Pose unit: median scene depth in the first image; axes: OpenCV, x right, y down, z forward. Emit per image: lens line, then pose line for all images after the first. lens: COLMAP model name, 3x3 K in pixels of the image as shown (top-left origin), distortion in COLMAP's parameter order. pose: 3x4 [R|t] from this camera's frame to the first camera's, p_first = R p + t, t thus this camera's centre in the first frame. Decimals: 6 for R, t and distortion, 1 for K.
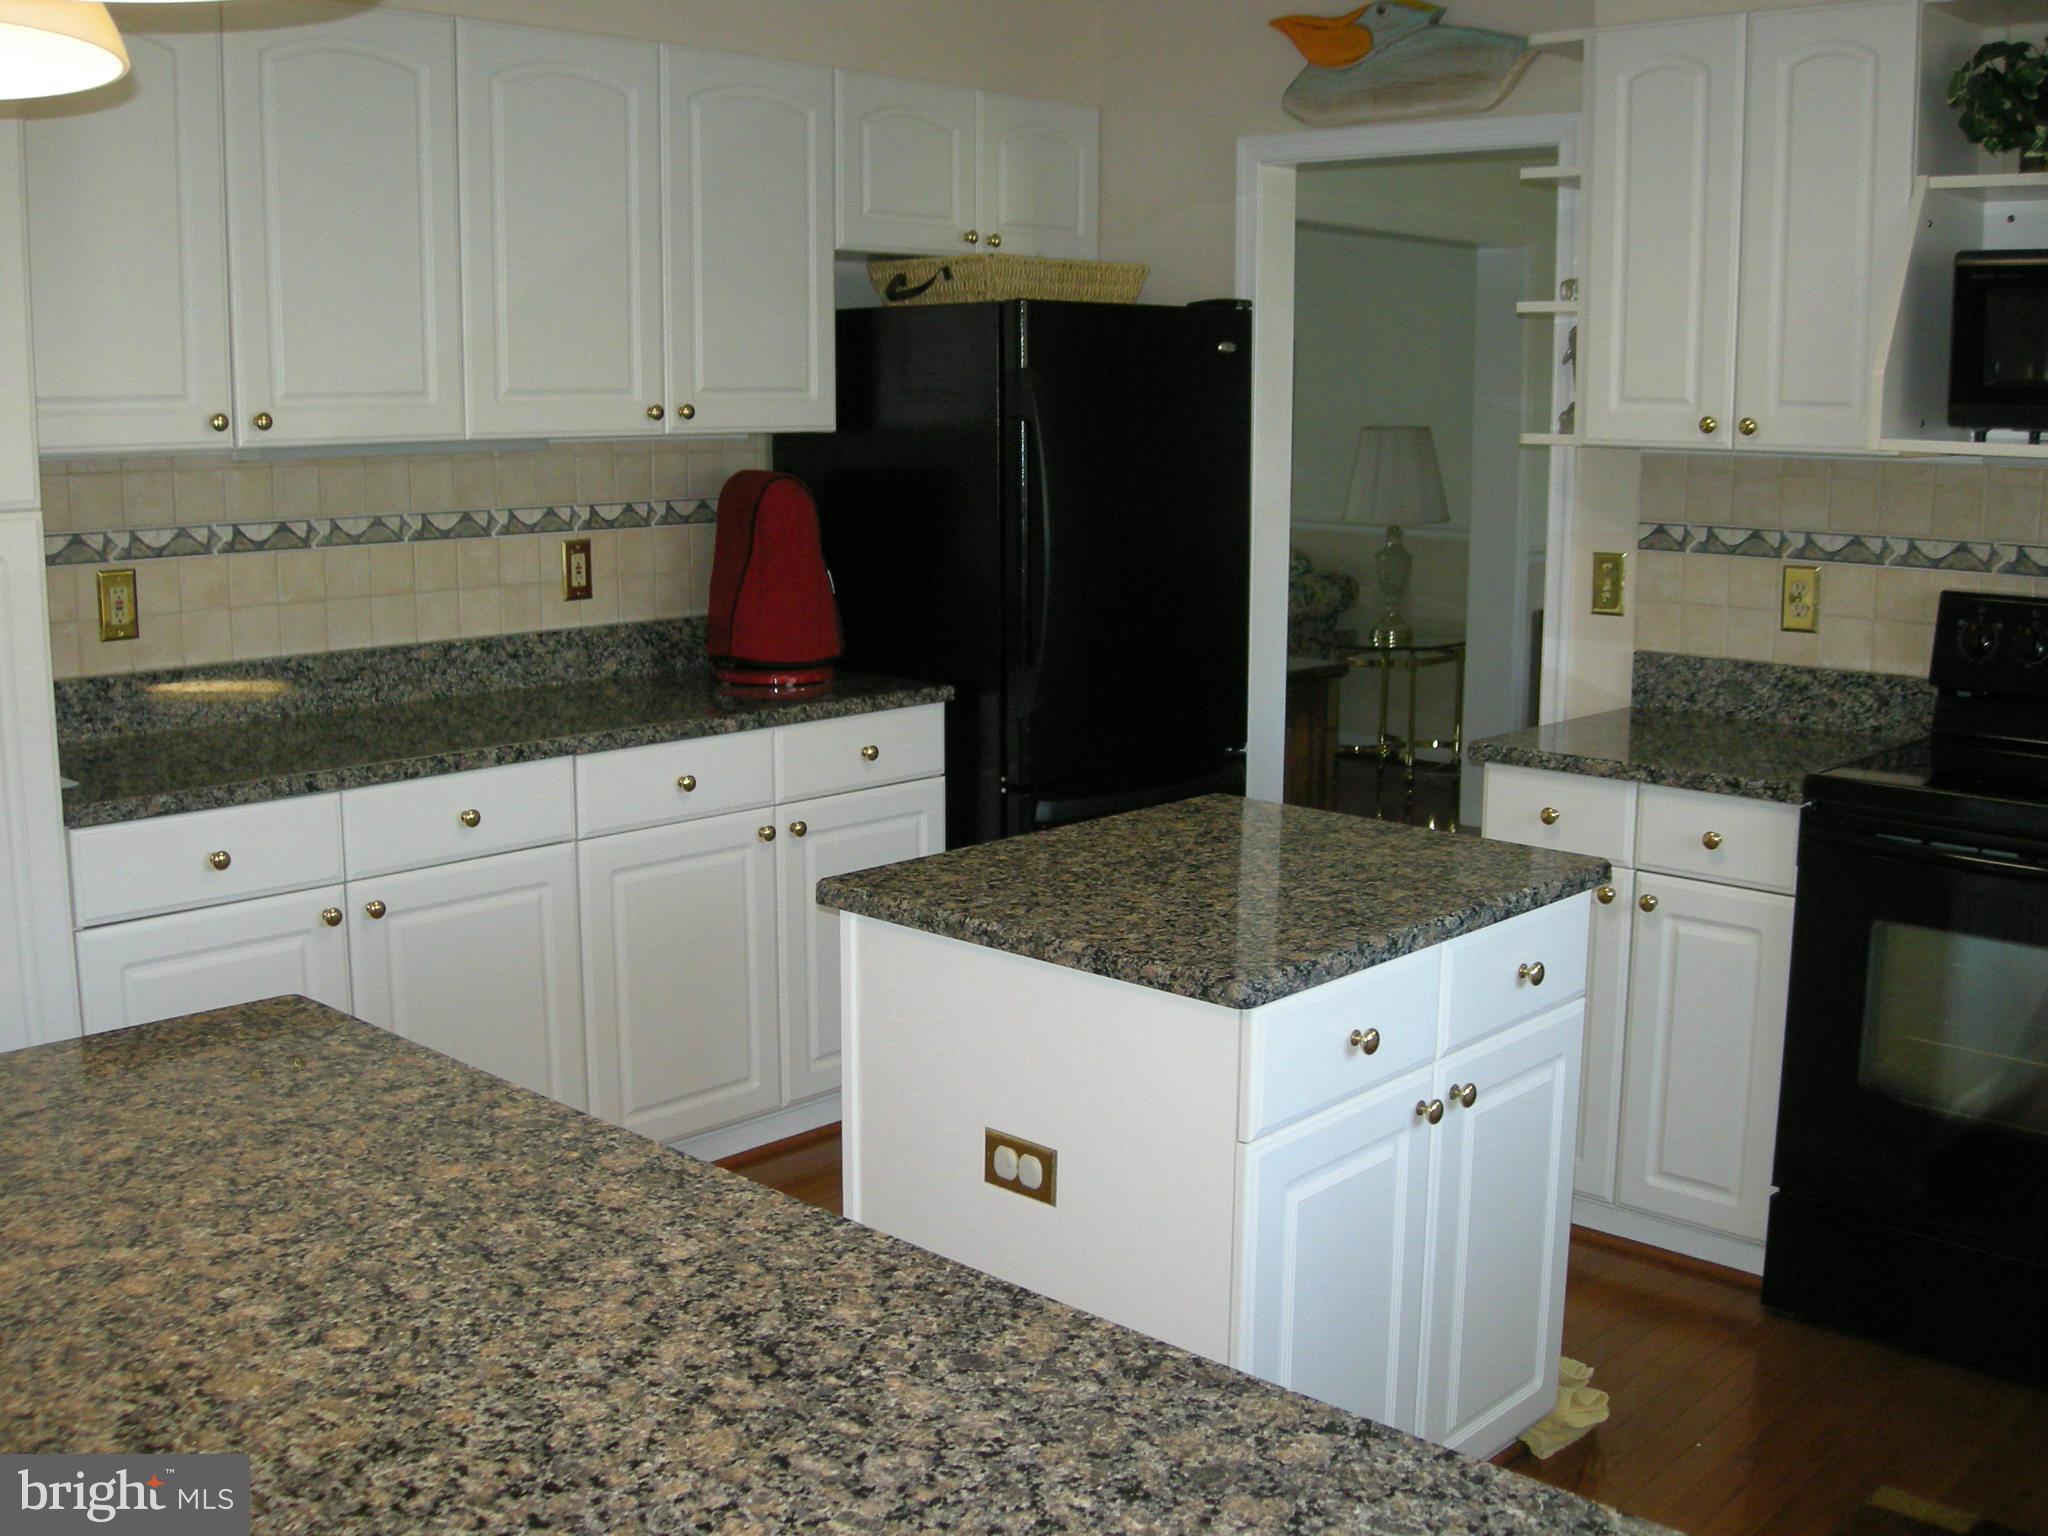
lens RADIAL K [[2104.0, 0, 1024.0], [0, 2104.0, 768.0], [0, 0, 1]] dist [-0.193507, 0.138219]
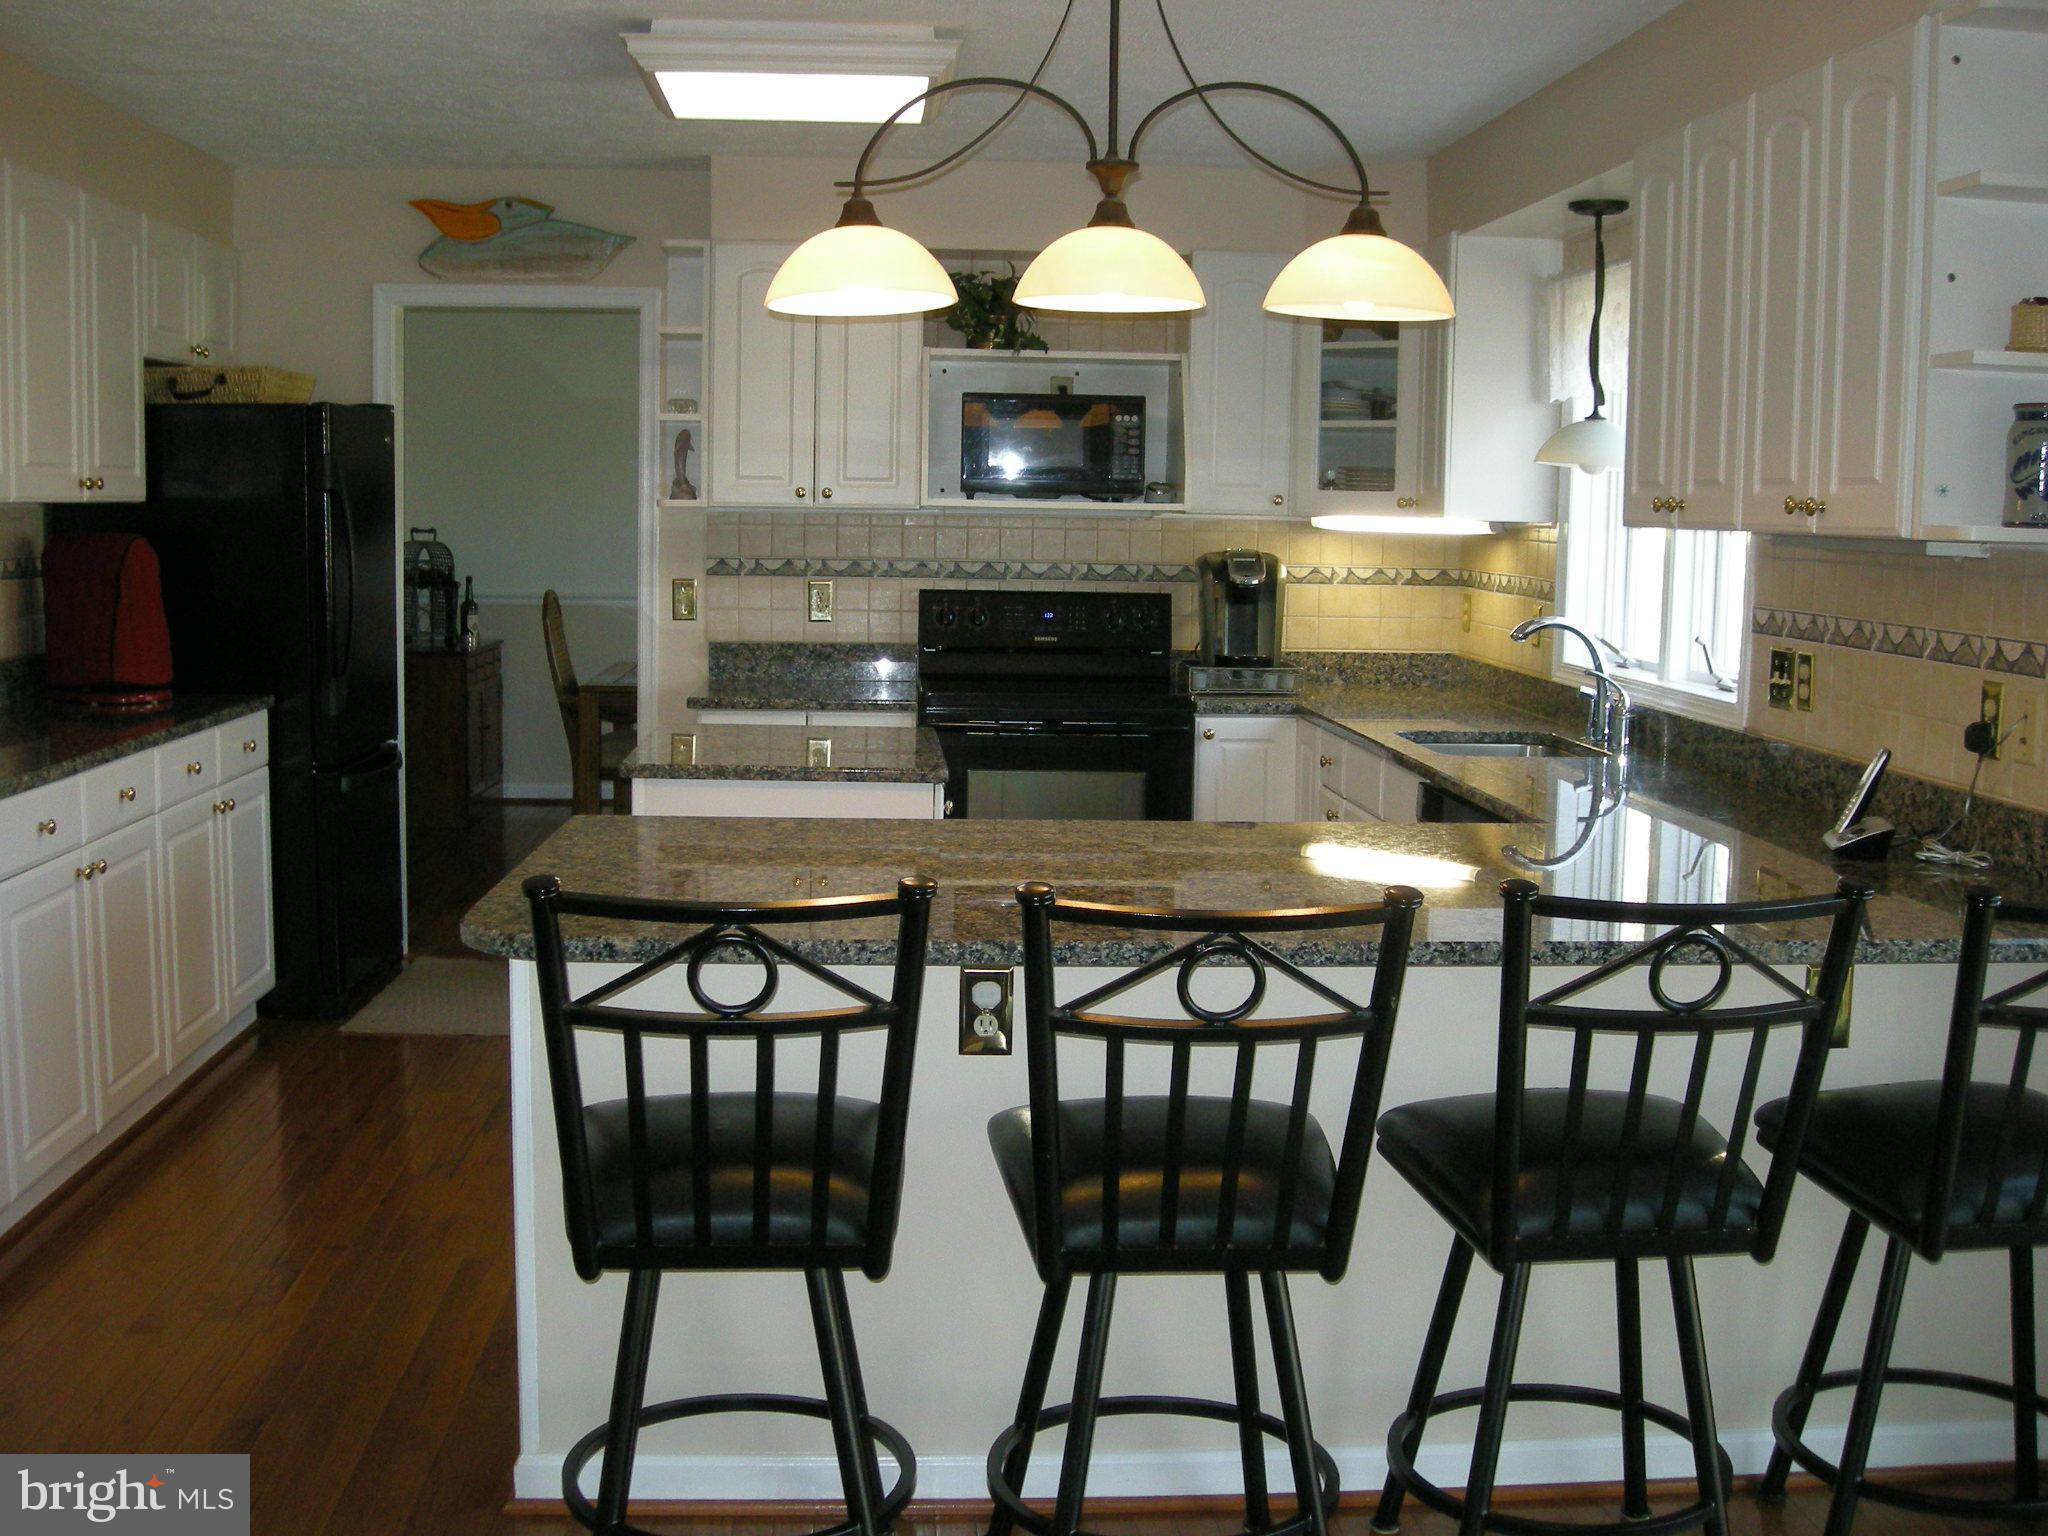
lens RADIAL K [[2129.2, 0, 996.2], [0, 2129.2, 770.9], [0, 0, 1]] dist [-0.191982, 0.131748]
pose [[0.690889, -0.080965, 0.718413, -0.722883], [0.110058, 0.993906, 0.006171, 0.053778], [-0.714534, 0.074804, 0.695590, -0.240119]]
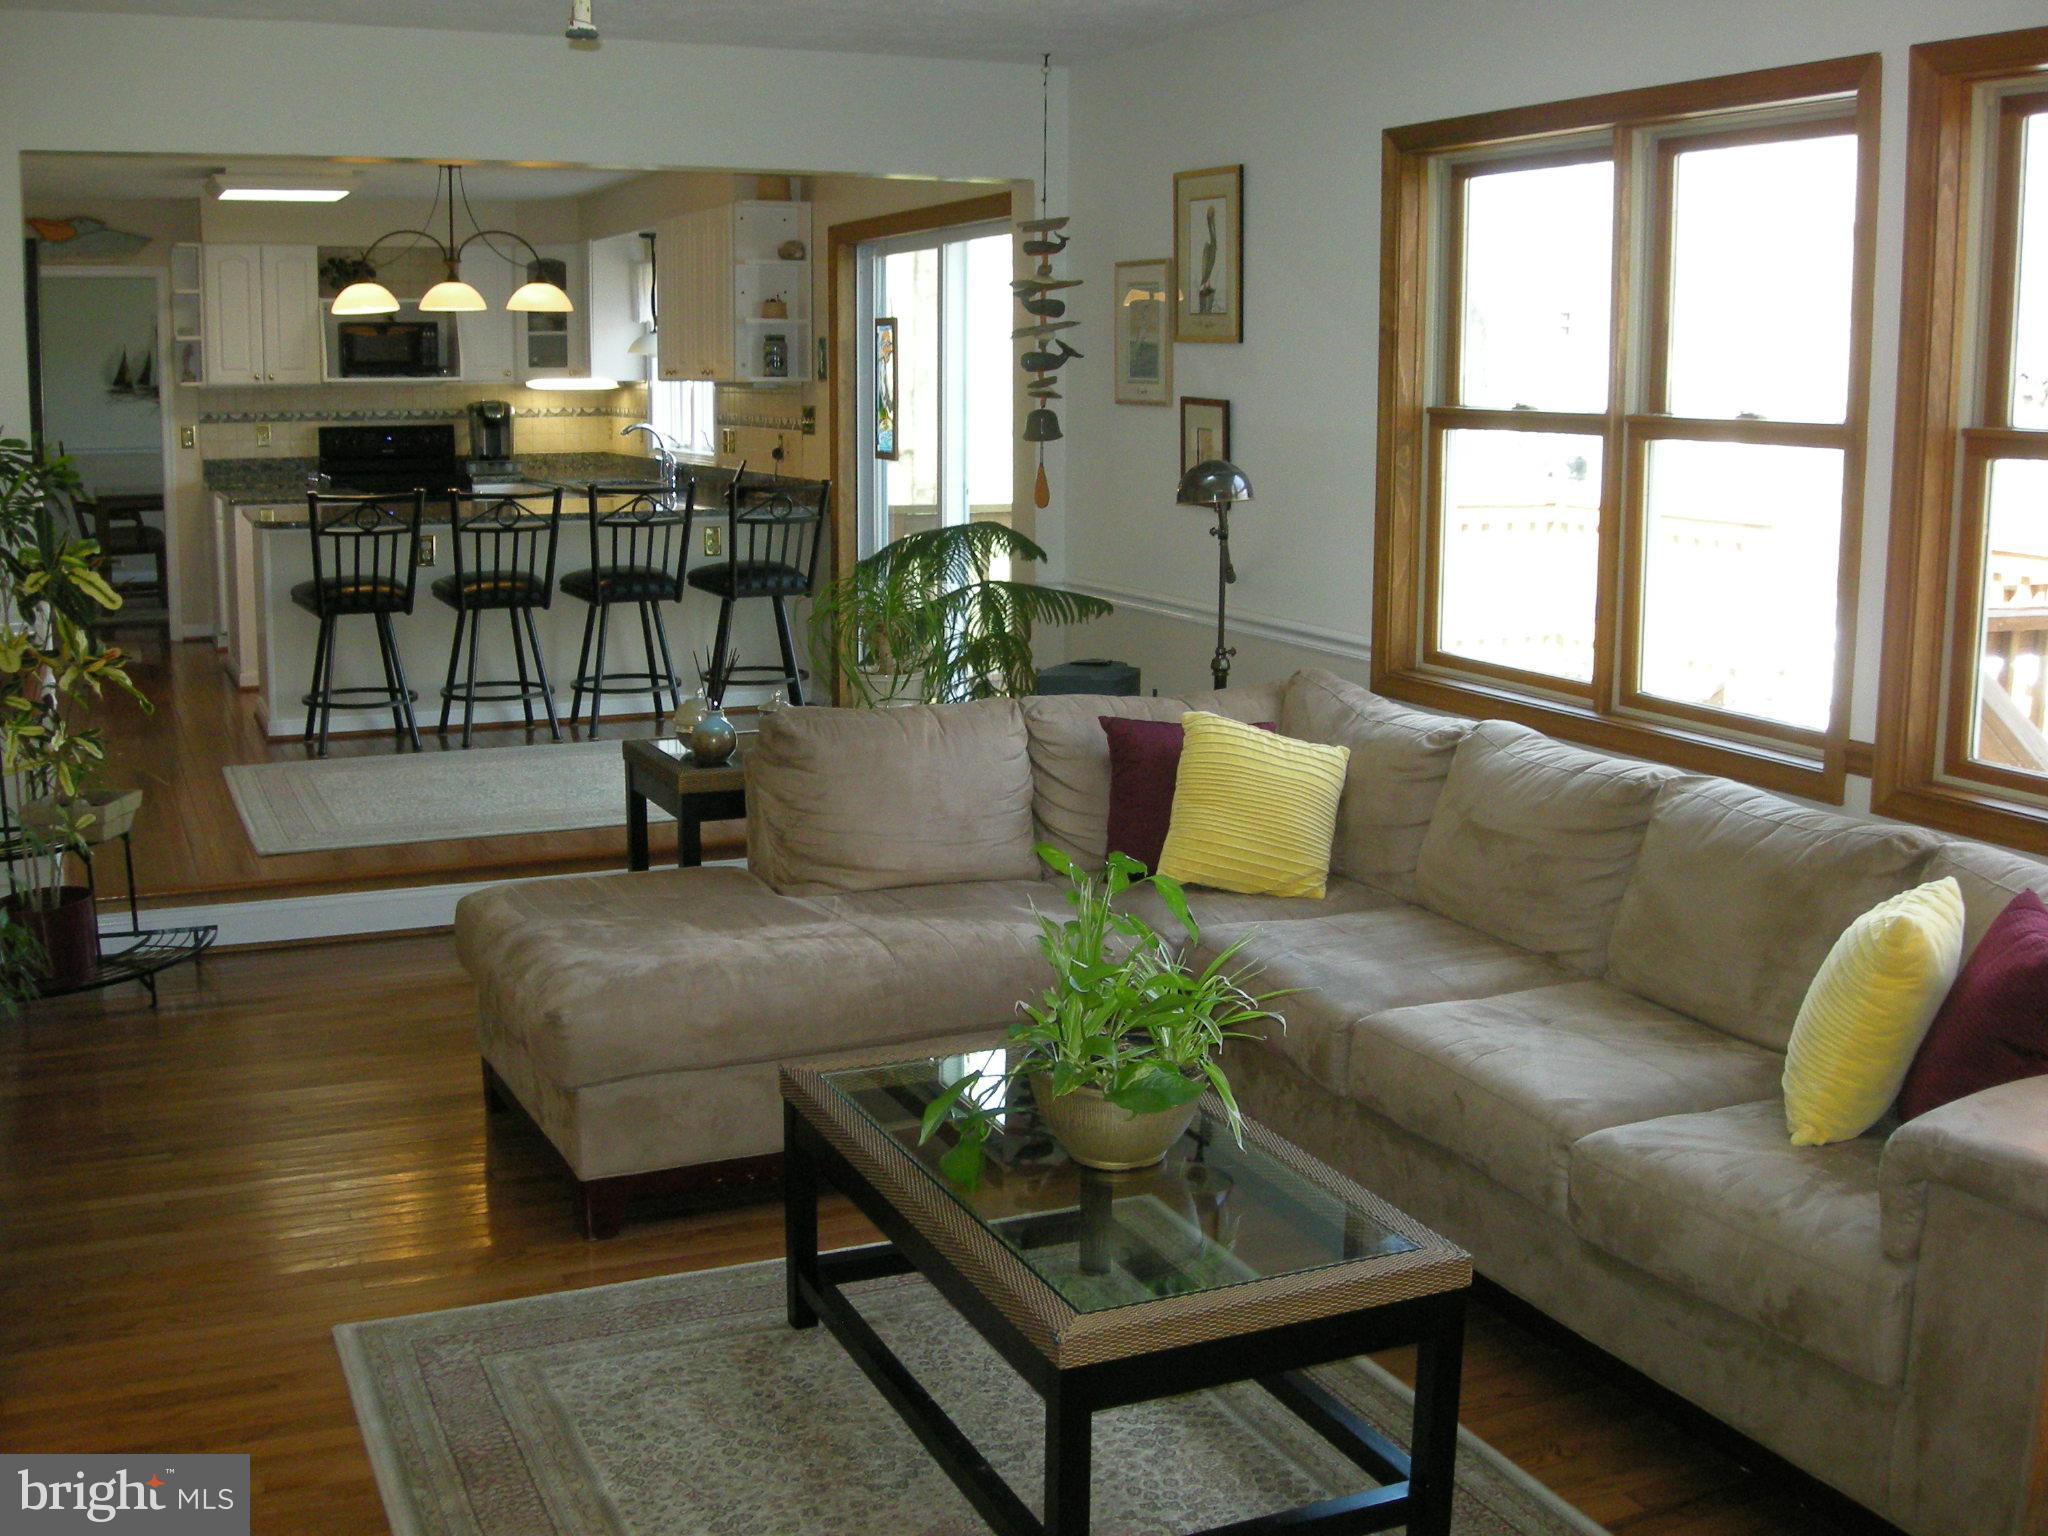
lens RADIAL K [[2129.2, 0, 996.2], [0, 2129.2, 770.9], [0, 0, 1]] dist [-0.191982, 0.131748]
pose [[0.388140, -0.168536, 0.906059, -1.982514], [0.152212, 0.981358, 0.117338, 0.200301], [-0.908944, 0.092369, 0.406558, -1.118290]]
